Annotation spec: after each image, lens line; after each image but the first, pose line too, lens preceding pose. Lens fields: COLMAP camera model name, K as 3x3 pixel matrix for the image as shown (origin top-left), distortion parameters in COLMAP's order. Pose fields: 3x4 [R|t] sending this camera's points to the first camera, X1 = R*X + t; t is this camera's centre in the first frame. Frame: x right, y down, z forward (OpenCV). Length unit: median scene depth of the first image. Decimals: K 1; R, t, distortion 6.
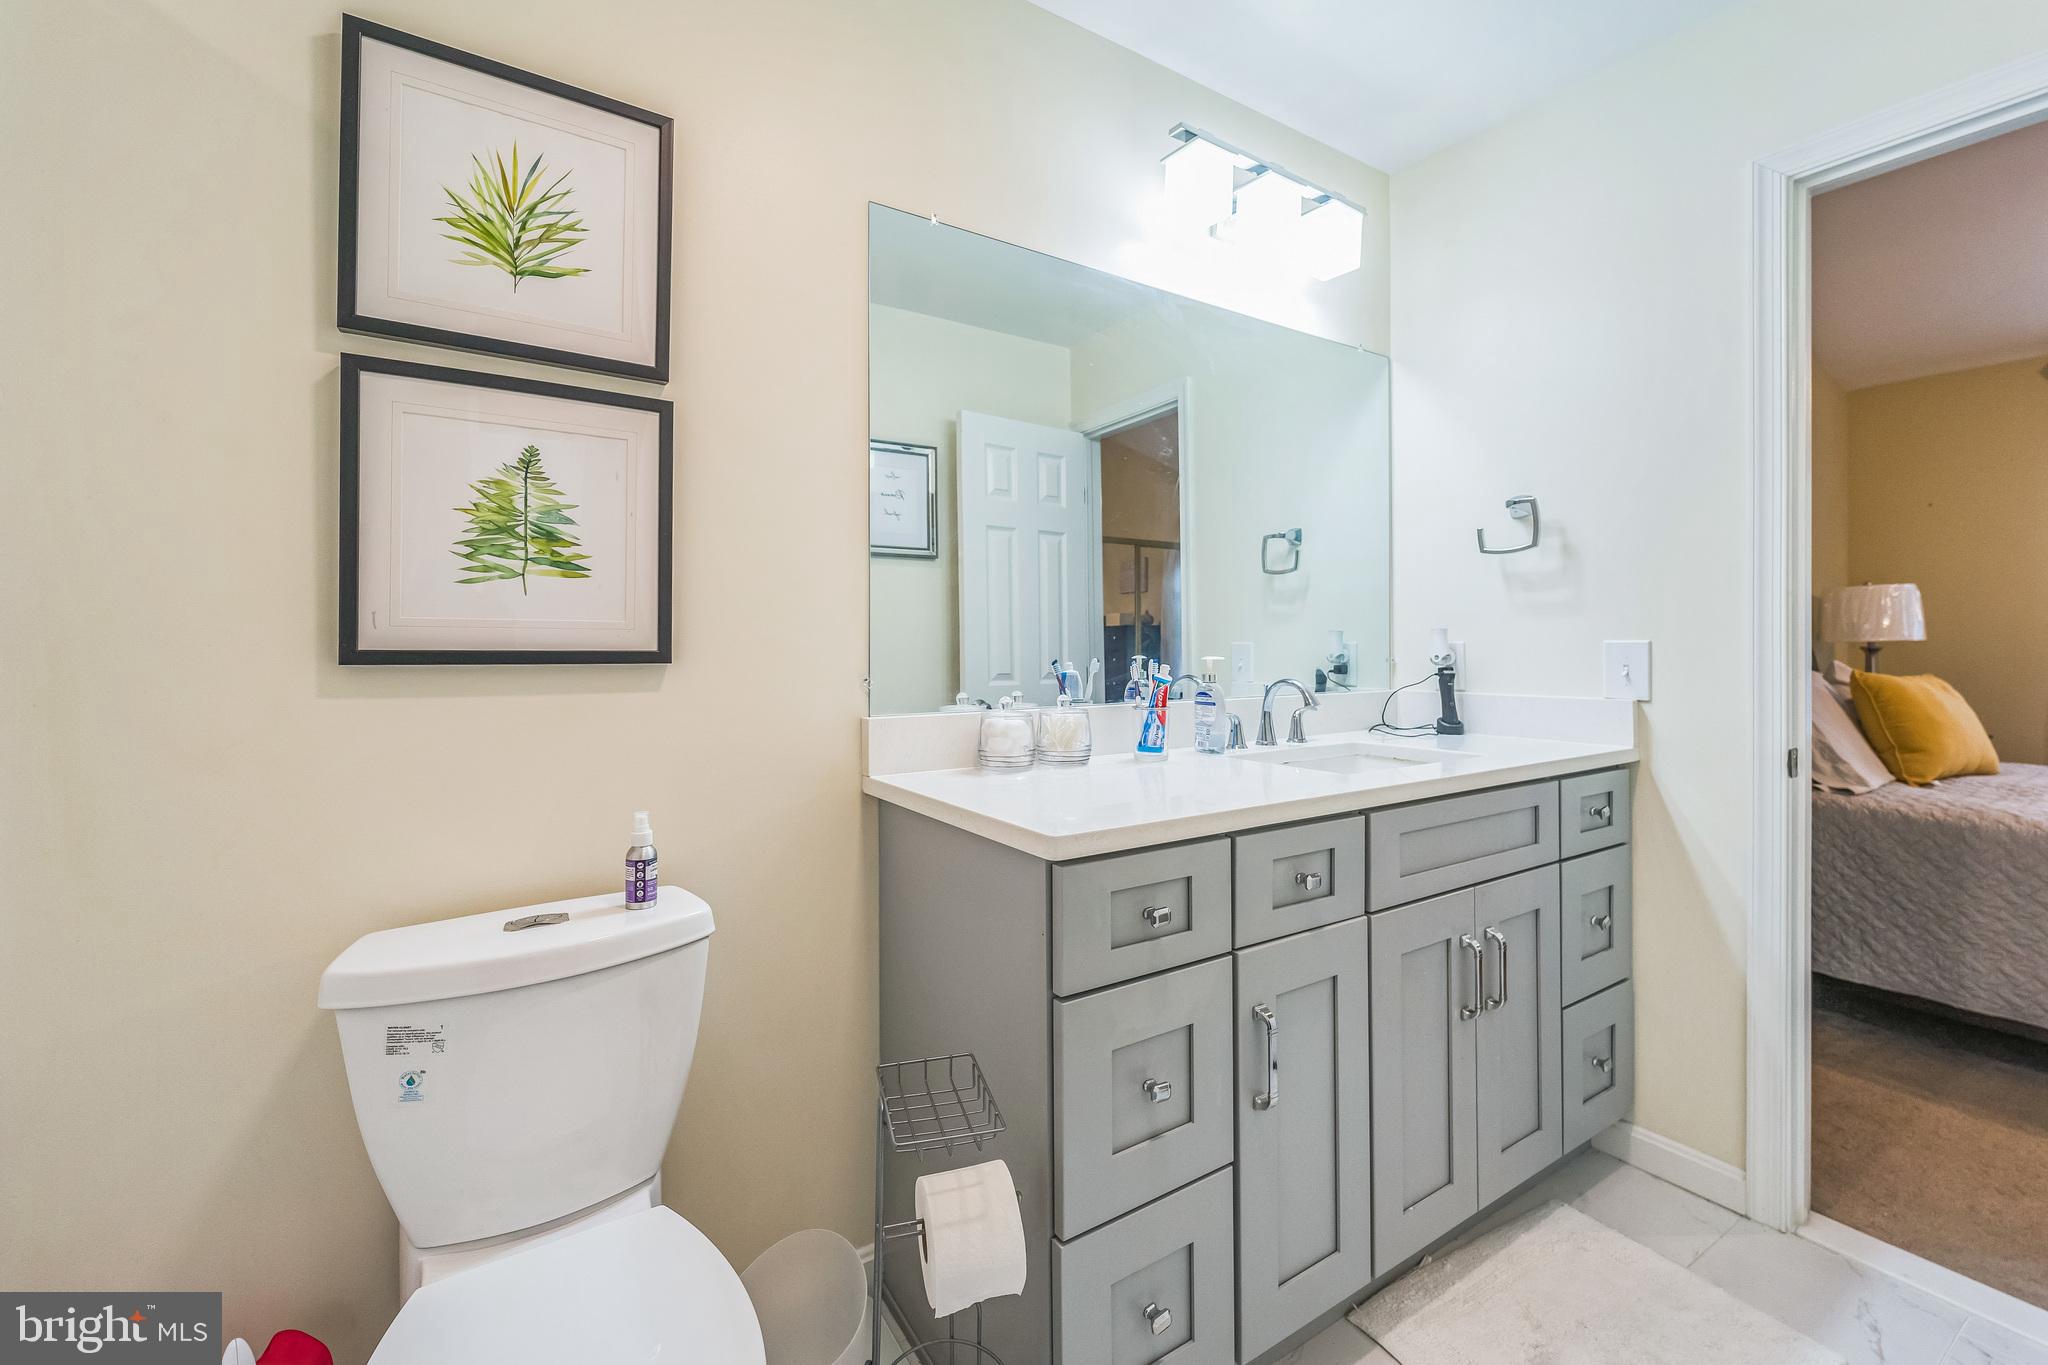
lens RADIAL K [[852.0, 0, 1025.1], [0, 852.0, 645.4], [0, 0, 1]] dist [0.000098, -0.000151]
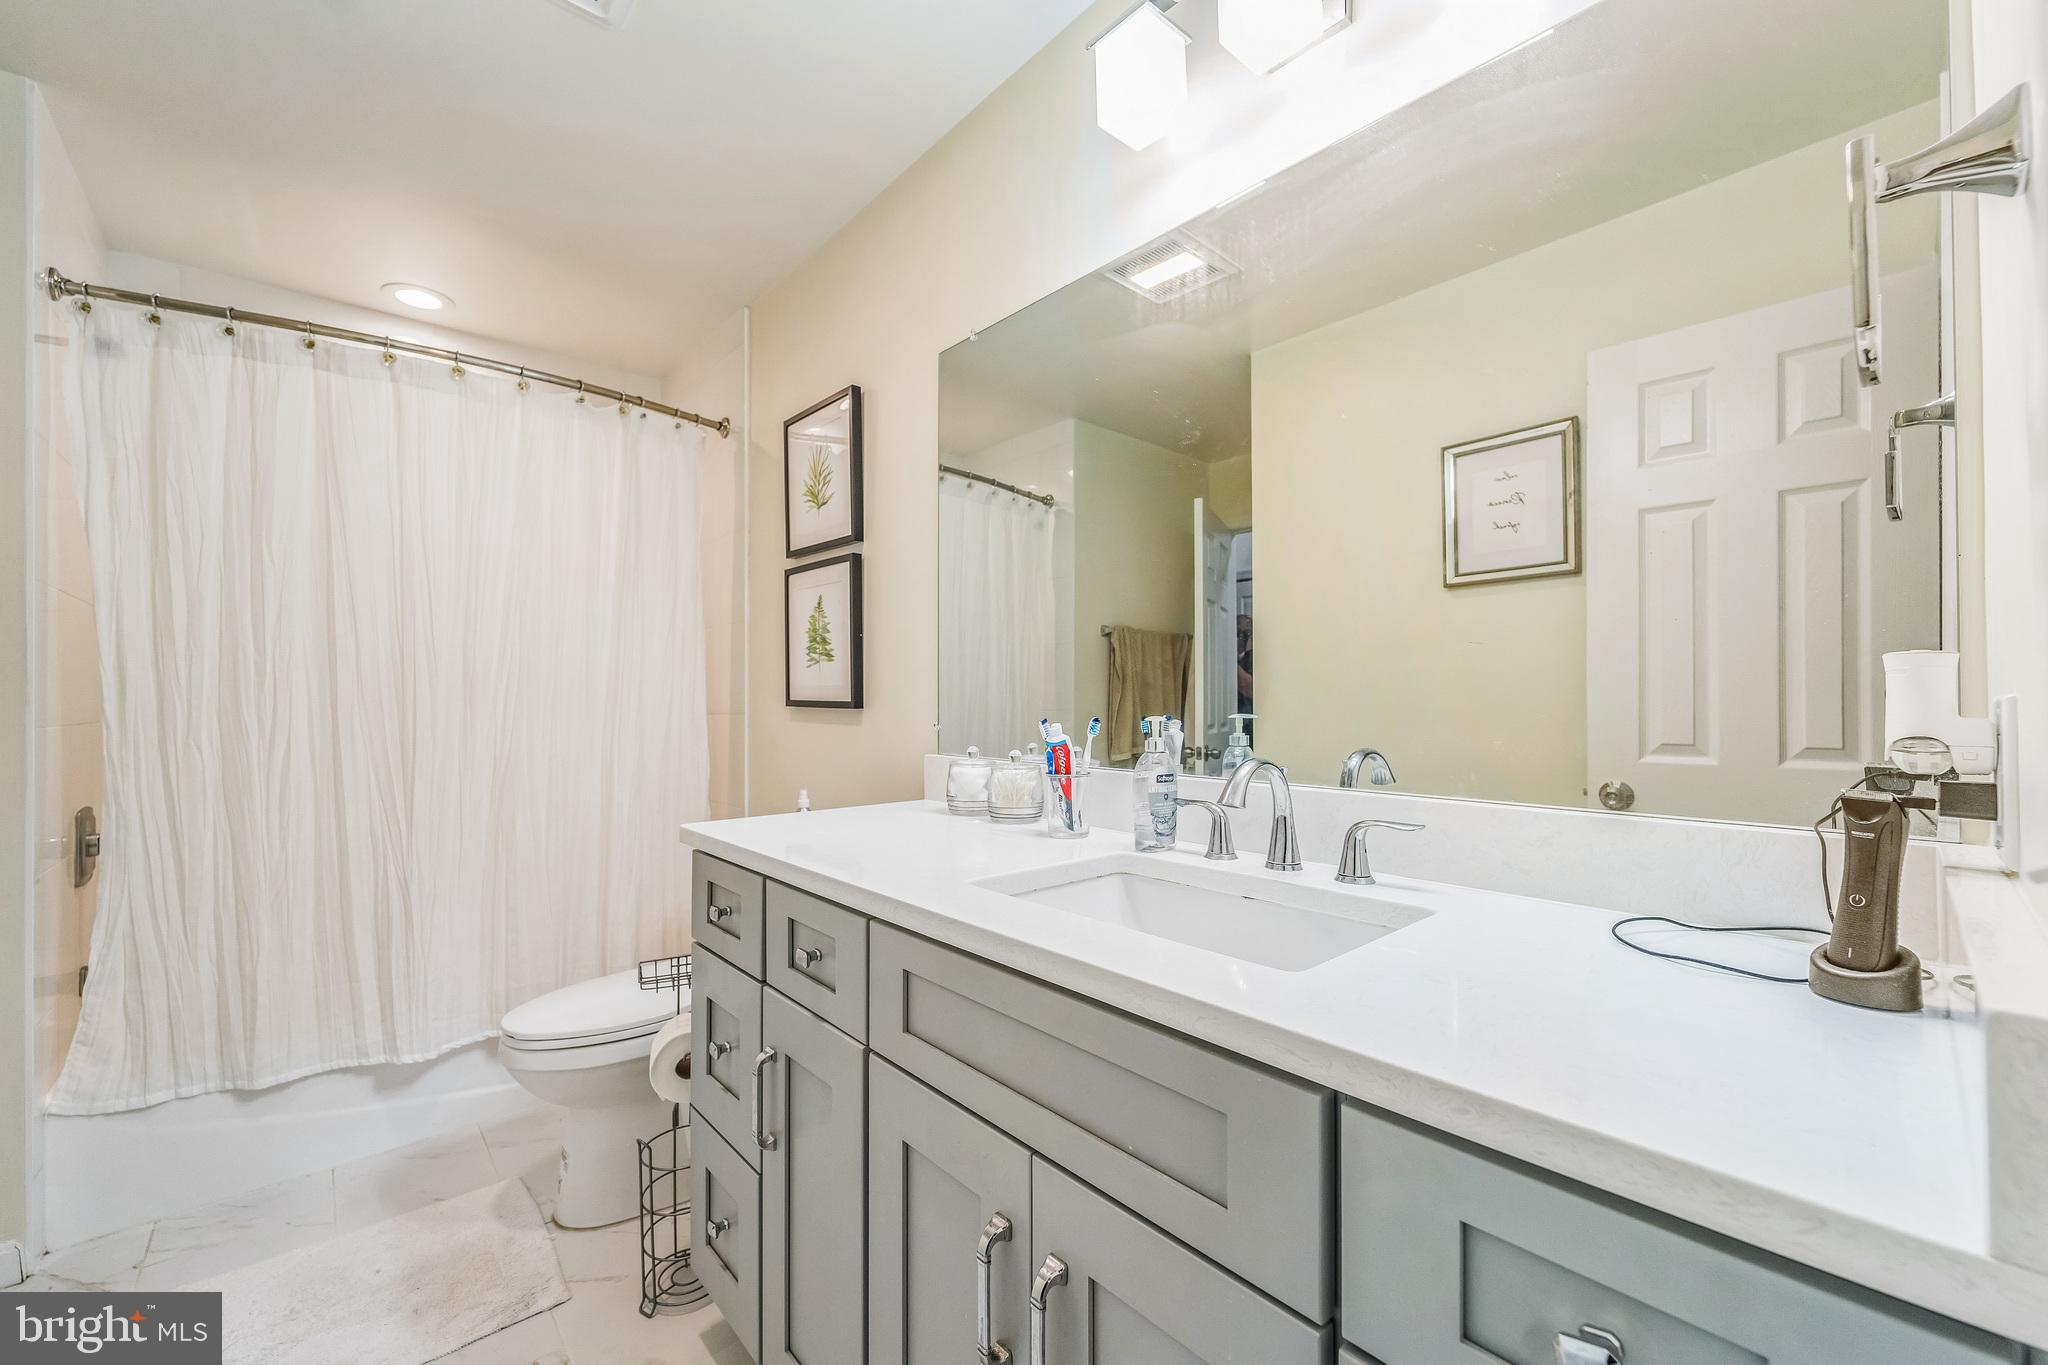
lens RADIAL K [[818.2, 0, 1024.8], [0, 818.2, 690.4], [0, 0, 1]] dist [0.000919, -0.000503]
pose [[0.138851, -0.006918, -0.990289, 1.224218], [0.002023, 0.999975, -0.006702, -0.003650], [0.990311, -0.001072, 0.138862, 1.114189]]
